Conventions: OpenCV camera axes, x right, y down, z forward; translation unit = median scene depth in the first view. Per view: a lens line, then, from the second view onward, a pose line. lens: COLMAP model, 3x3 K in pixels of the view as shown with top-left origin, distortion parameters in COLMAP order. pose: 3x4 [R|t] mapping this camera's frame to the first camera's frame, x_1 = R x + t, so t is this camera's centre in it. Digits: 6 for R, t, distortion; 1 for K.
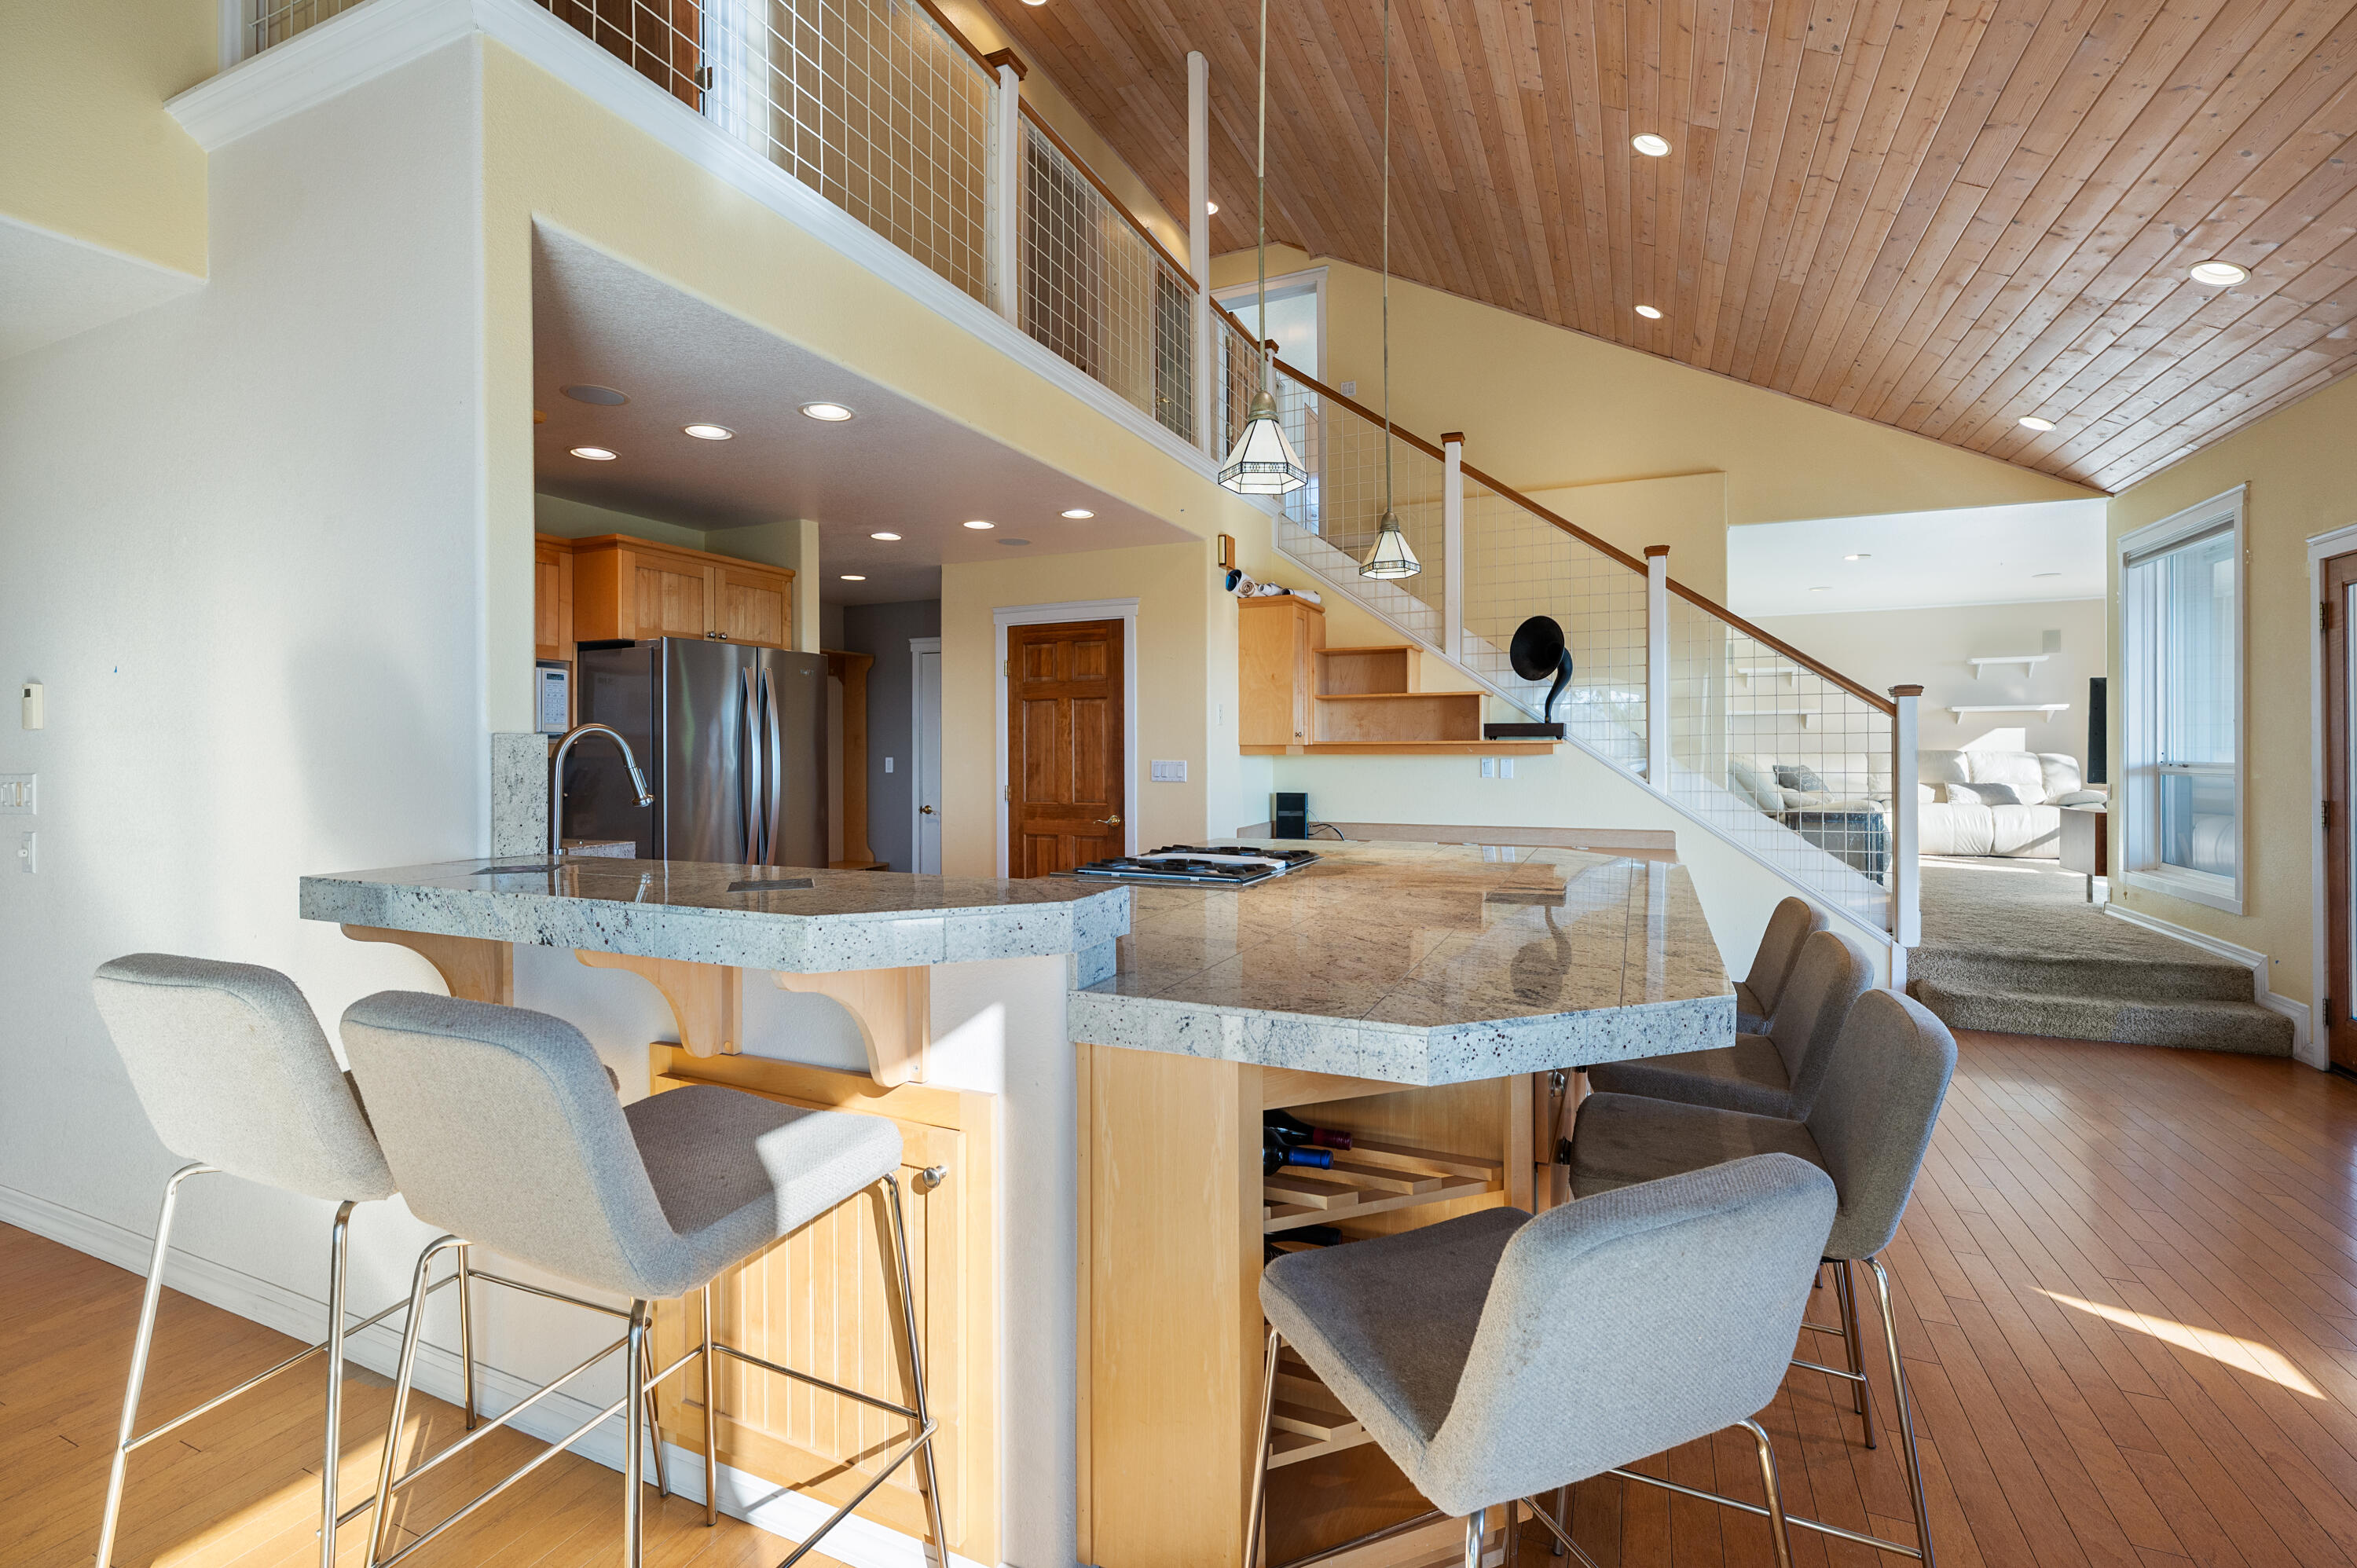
lens RADIAL K [[1023.5, 0, 1193.4], [0, 1023.5, 749.3], [0, 0, 1]] dist [0.003735, 0.000256]
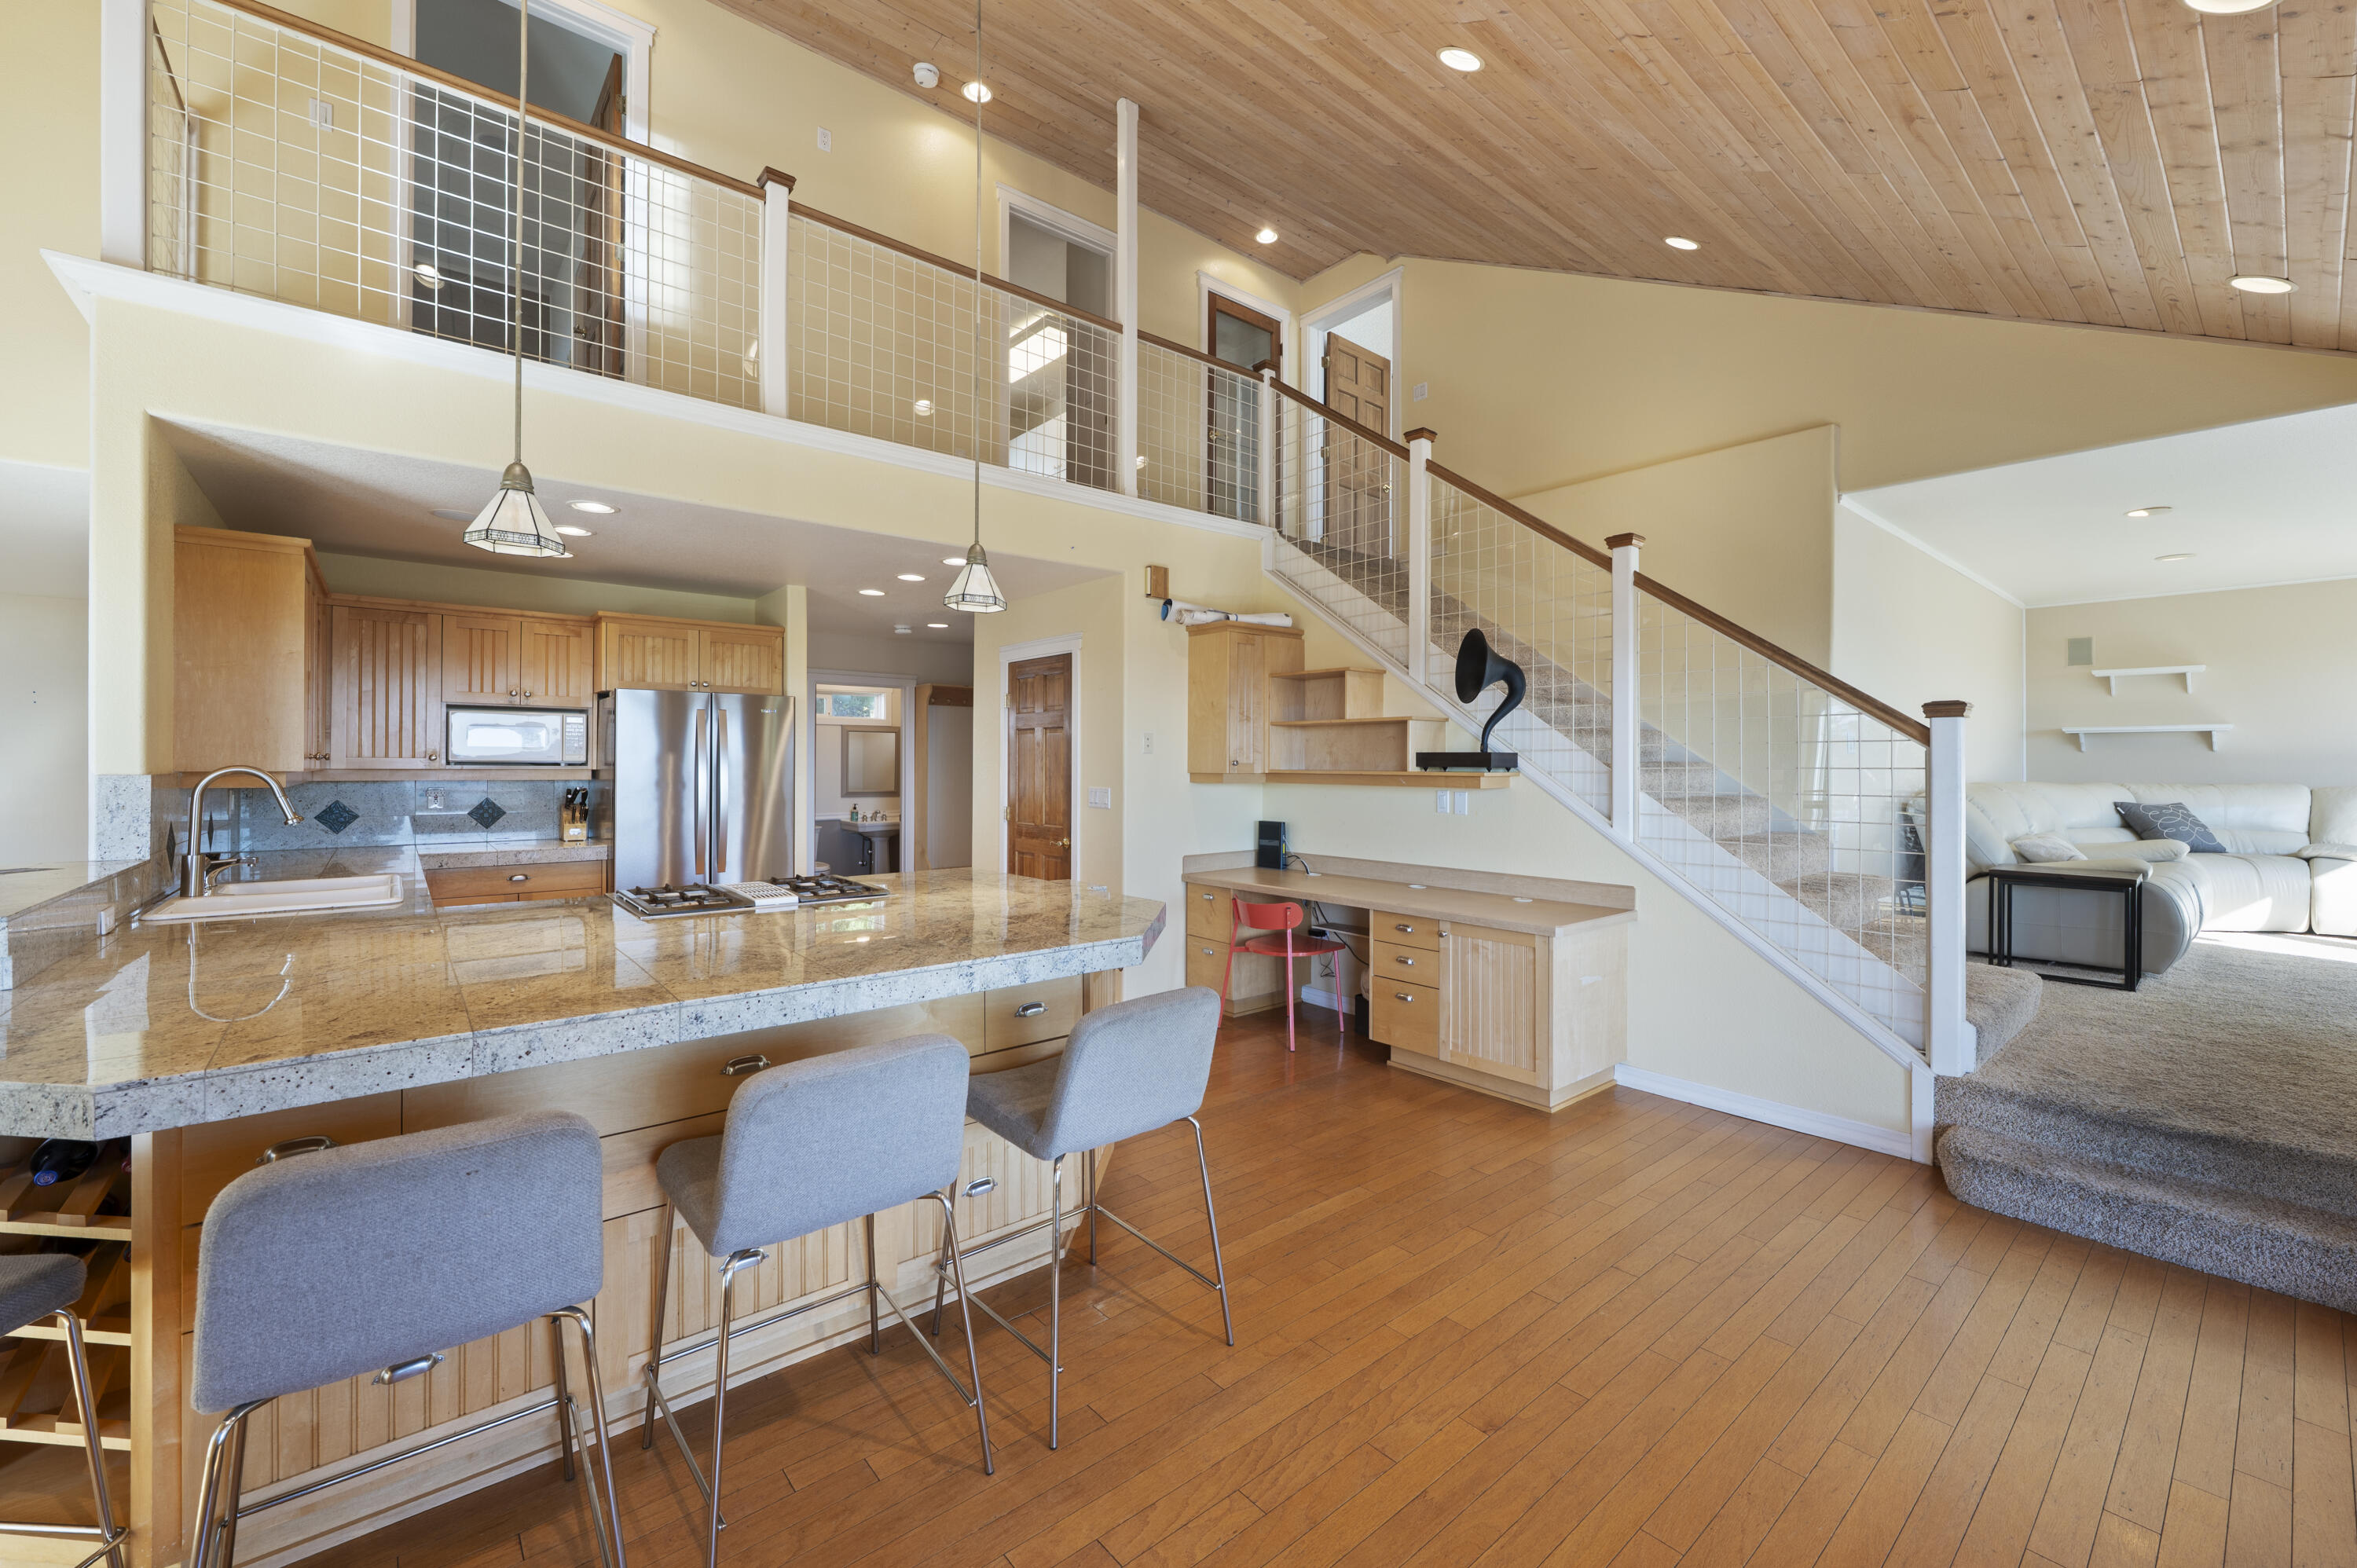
lens RADIAL K [[943.4, 0, 1173.3], [0, 943.4, 762.2], [0, 0, 1]] dist [-0.001746, 0.000976]
pose [[0.895703, 0.006955, -0.444598, 0.455882], [-0.006707, 0.999975, 0.002130, -0.016580], [0.444602, 0.001074, 0.895728, 0.169103]]
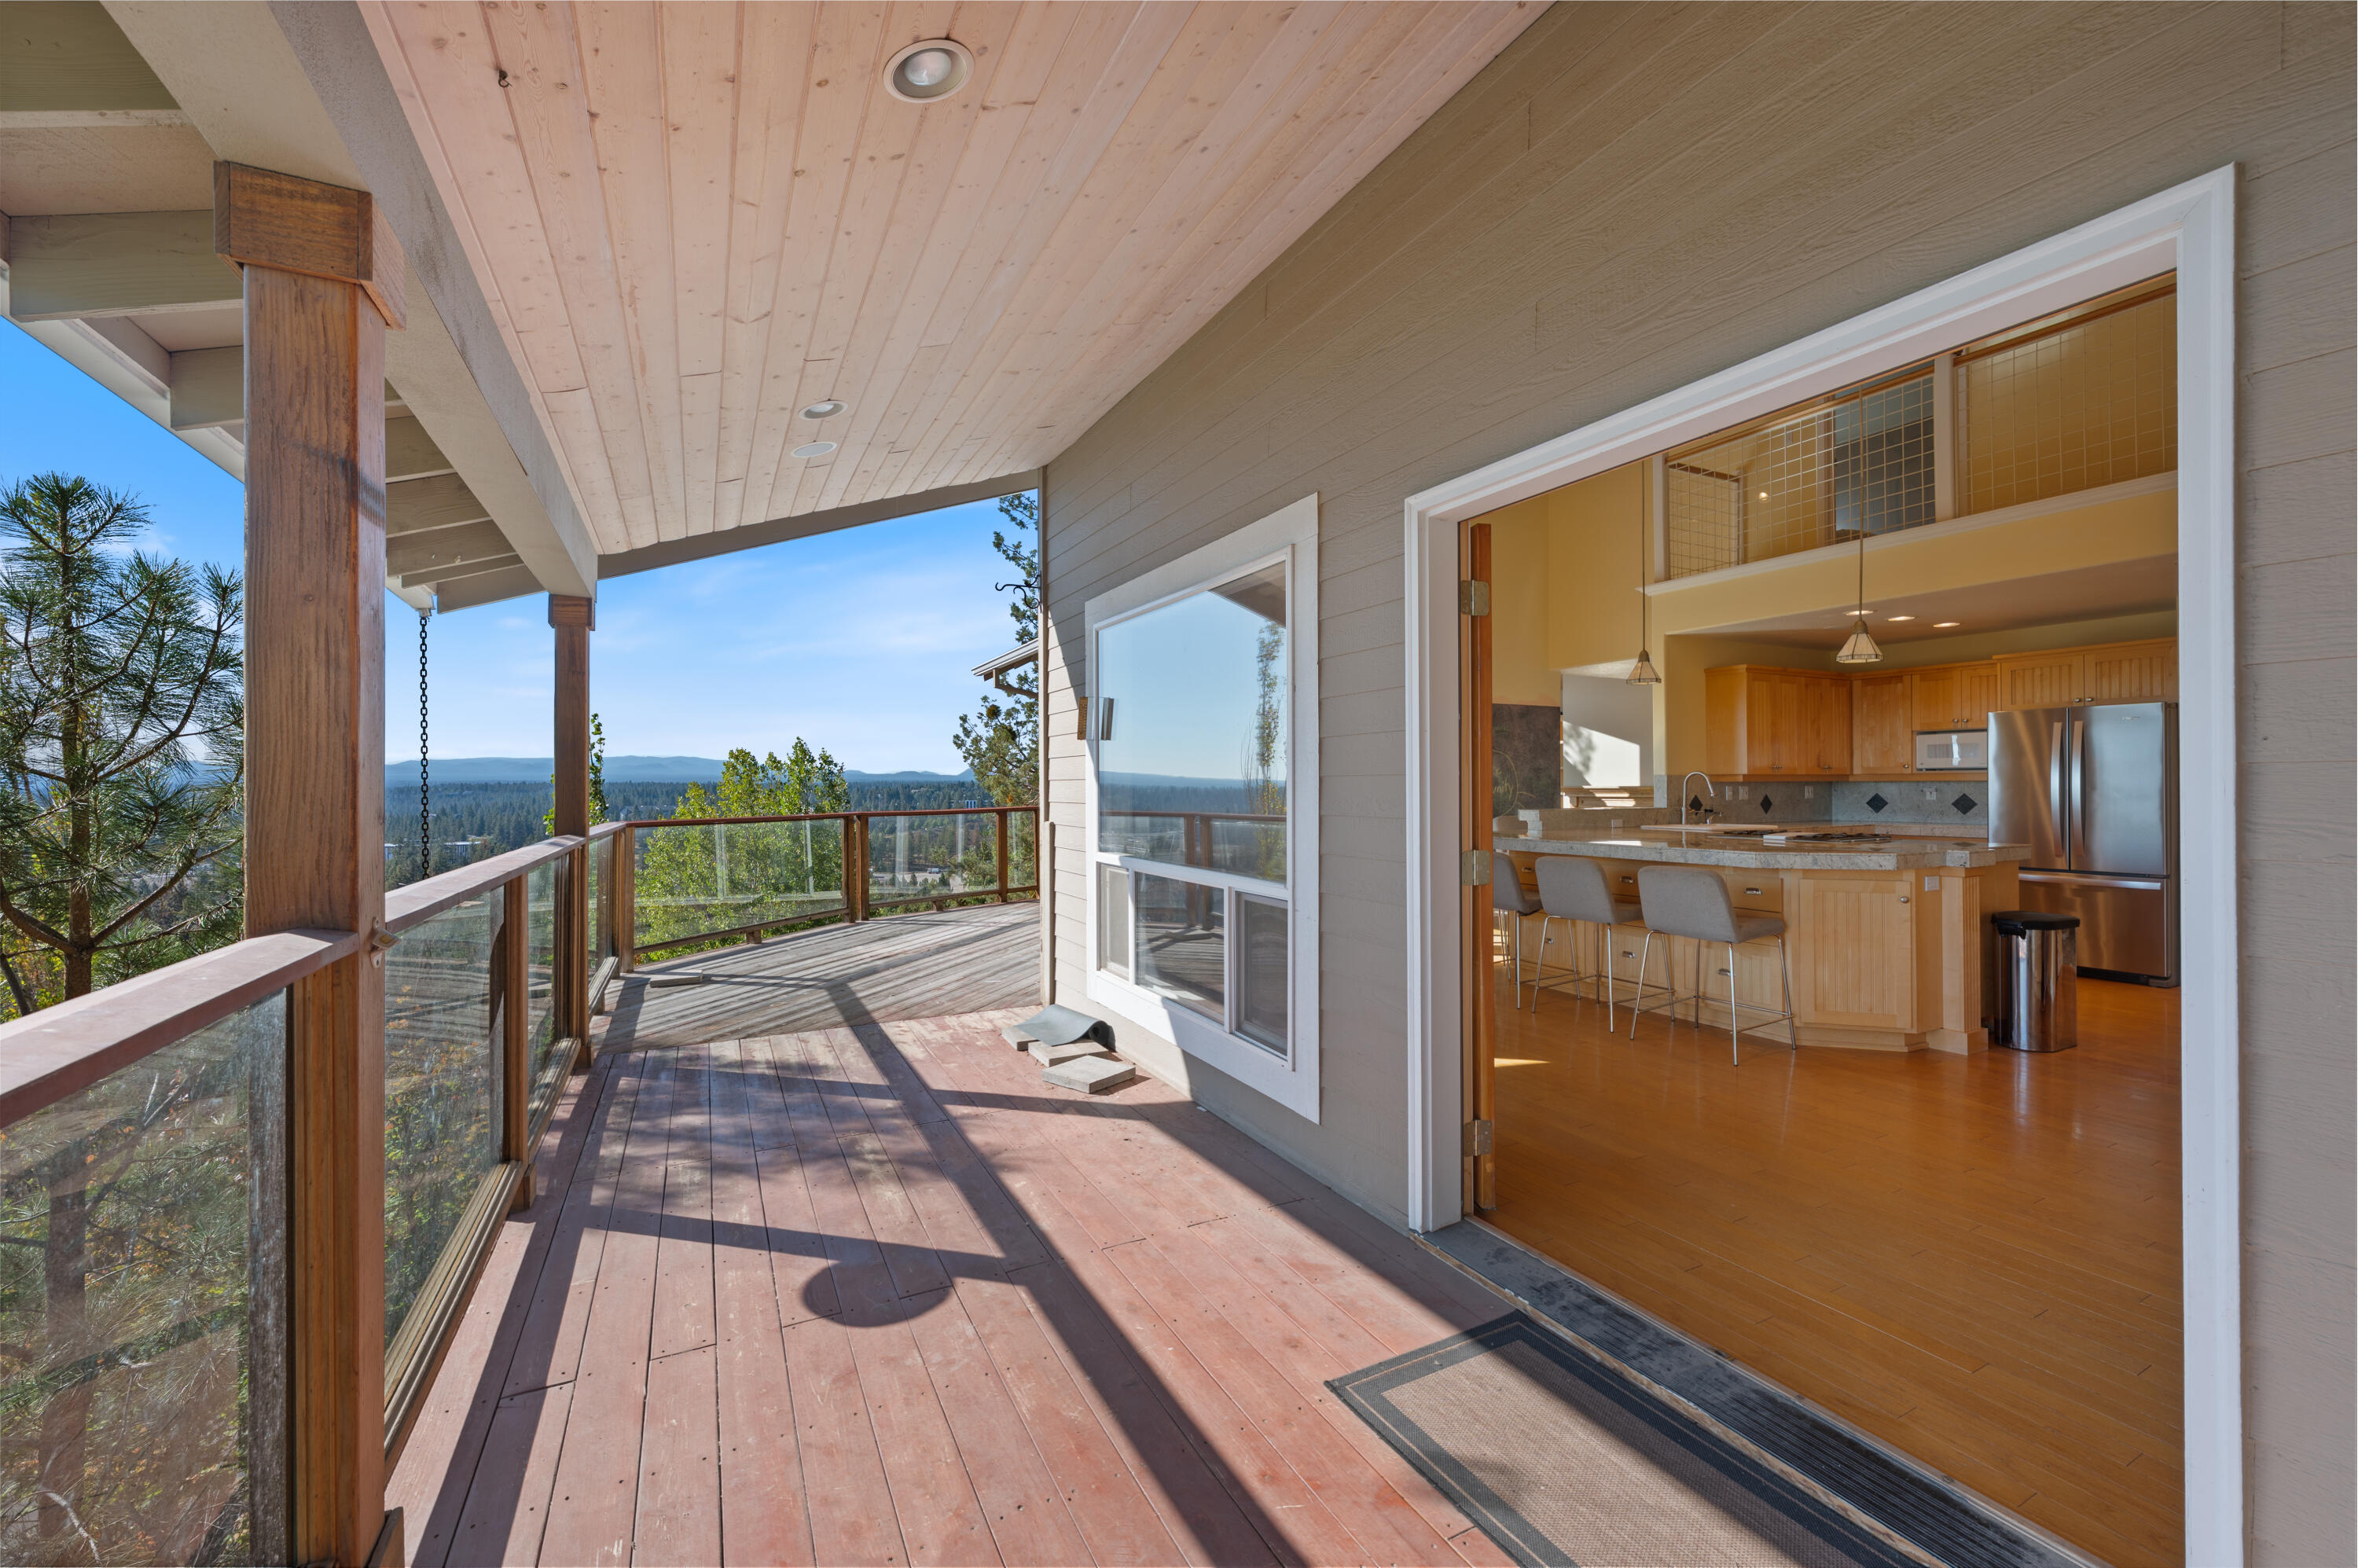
lens RADIAL K [[943.9, 0, 1177.5], [0, 943.9, 790.8], [0, 0, 1]] dist [-0.001746, 0.000976]
pose [[-0.633470, 0.009432, -0.773710, 1.158793], [0.007506, 0.999954, 0.006045, 0.003715], [0.773731, -0.001978, -0.633511, 0.665335]]
